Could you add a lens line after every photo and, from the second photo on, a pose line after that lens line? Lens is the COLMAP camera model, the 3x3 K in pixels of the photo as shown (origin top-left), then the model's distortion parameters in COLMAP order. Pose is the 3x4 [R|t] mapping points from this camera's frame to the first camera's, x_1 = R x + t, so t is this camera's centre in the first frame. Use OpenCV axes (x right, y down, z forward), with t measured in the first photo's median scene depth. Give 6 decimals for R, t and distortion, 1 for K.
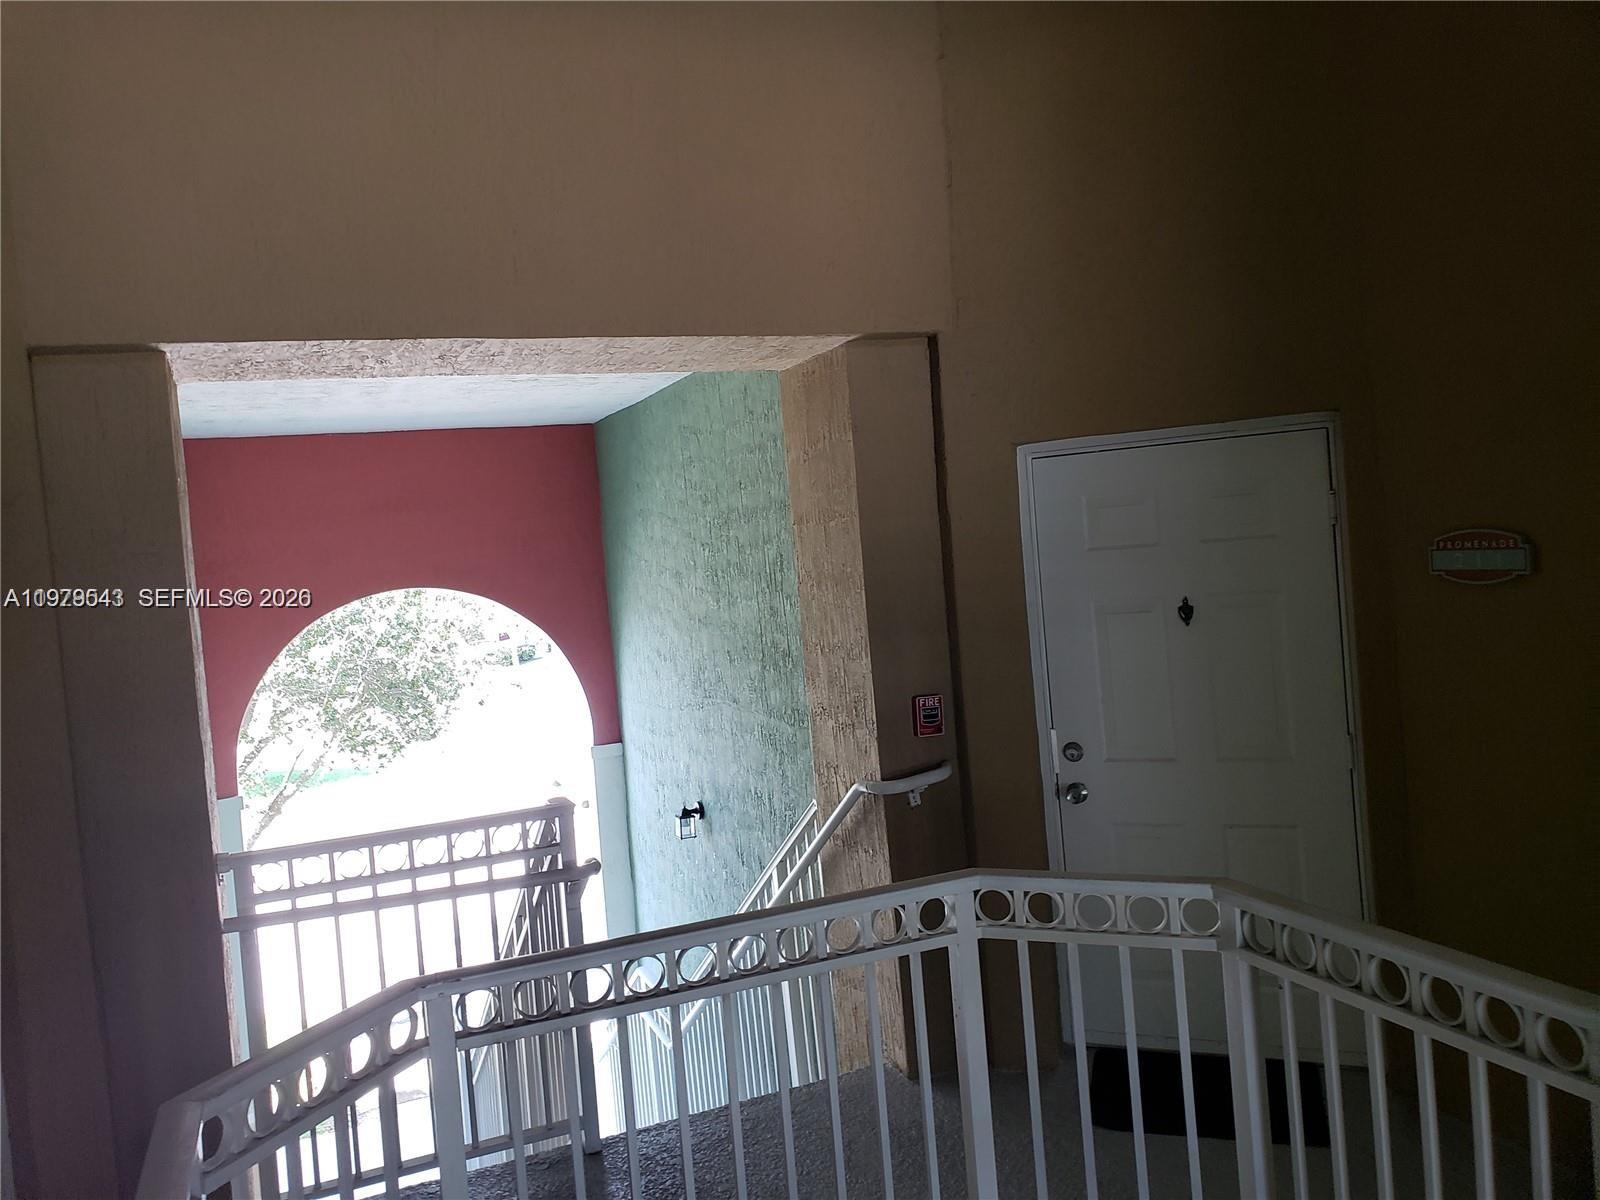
lens RADIAL K [[1230.0, 0, 804.3], [0, 1230.0, 593.9], [0, 0, 1]] dist [0.026857, -0.016457]
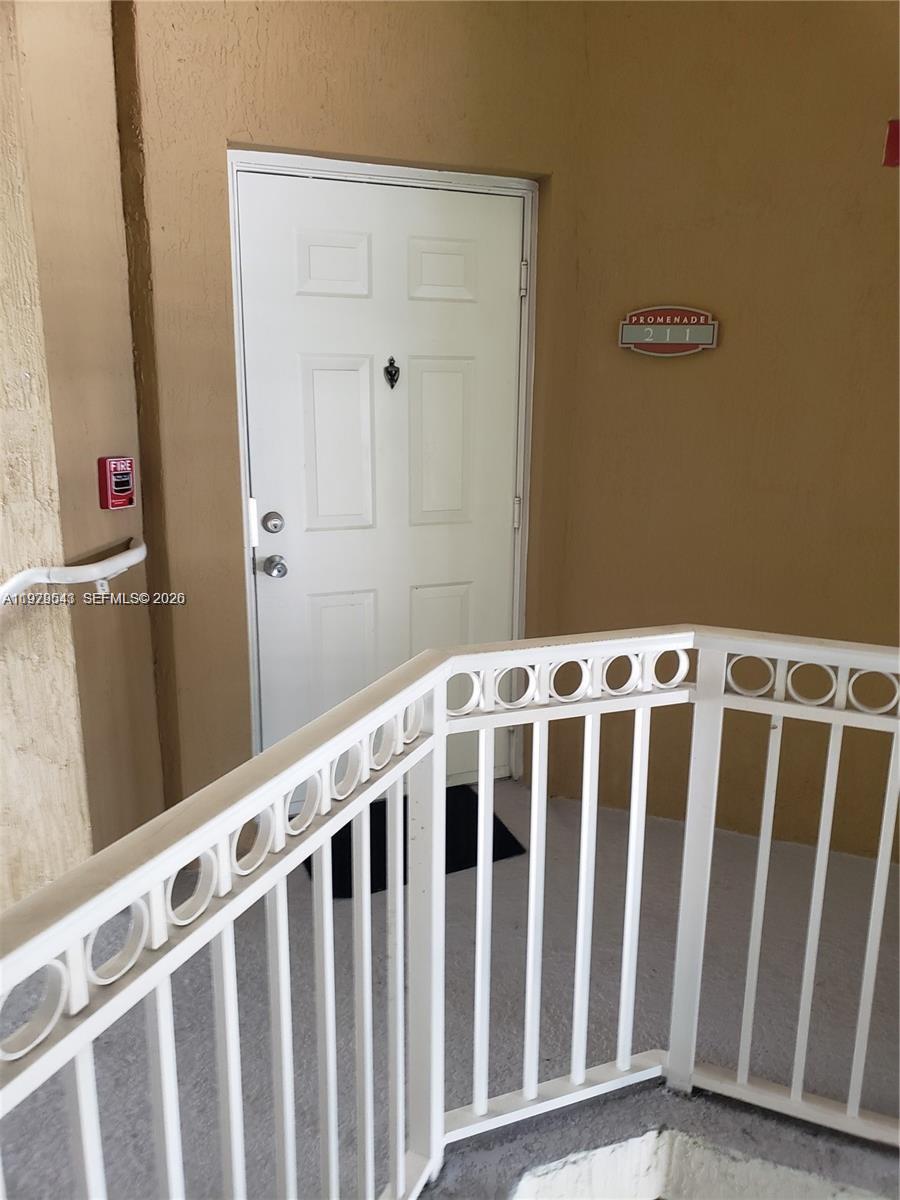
lens RADIAL K [[922.5, 0, 449.2], [0, 922.5, 608.3], [0, 0, 1]] dist [0.026857, -0.016457]
pose [[0.665460, -0.094333, 0.740448, -0.217409], [-0.033641, 0.987184, 0.156002, 0.081161], [-0.745675, -0.128722, 0.653758, 0.451974]]
